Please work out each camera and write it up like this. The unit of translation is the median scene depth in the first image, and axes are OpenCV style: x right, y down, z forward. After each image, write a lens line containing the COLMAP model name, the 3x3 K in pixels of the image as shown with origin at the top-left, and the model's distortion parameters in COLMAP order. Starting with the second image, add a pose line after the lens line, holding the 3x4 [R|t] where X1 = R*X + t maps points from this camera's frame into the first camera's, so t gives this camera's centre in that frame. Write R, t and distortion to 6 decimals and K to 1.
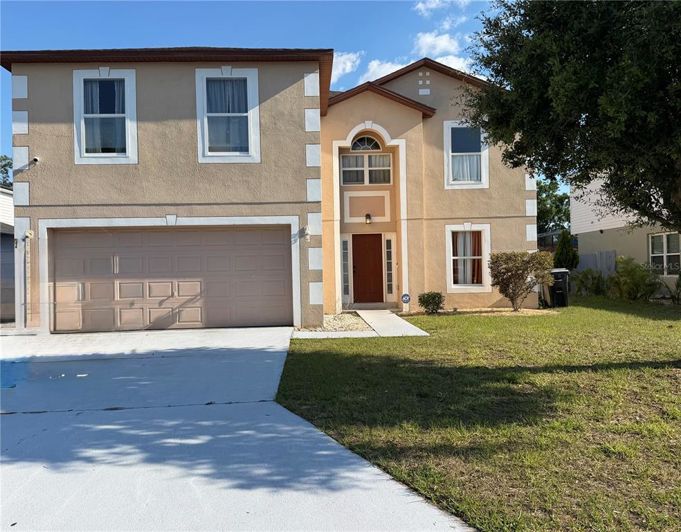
lens RADIAL K [[588.9, 0, 340.6], [0, 588.9, 271.3], [0, 0, 1]] dist [0.020471, -0.000924]
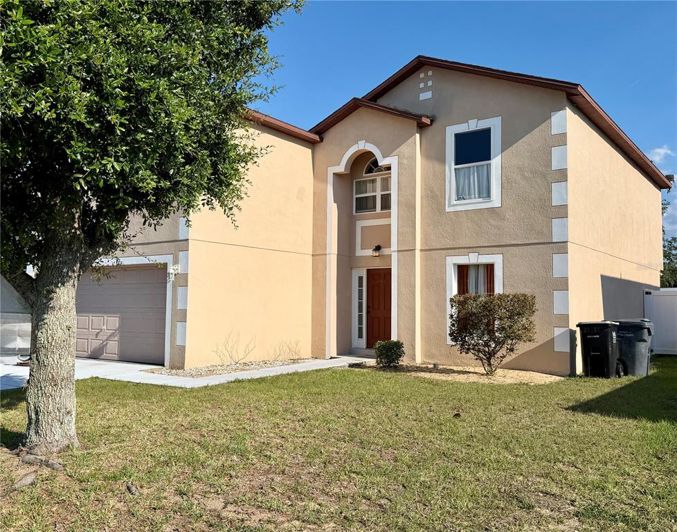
lens RADIAL K [[611.3, 0, 338.6], [0, 611.3, 260.5], [0, 0, 1]] dist [0.019890, 0.005526]
pose [[0.785815, -0.016005, -0.618255, 0.570414], [-0.023597, 0.998161, -0.055832, -0.024440], [0.618011, 0.058462, 0.783992, 0.269748]]
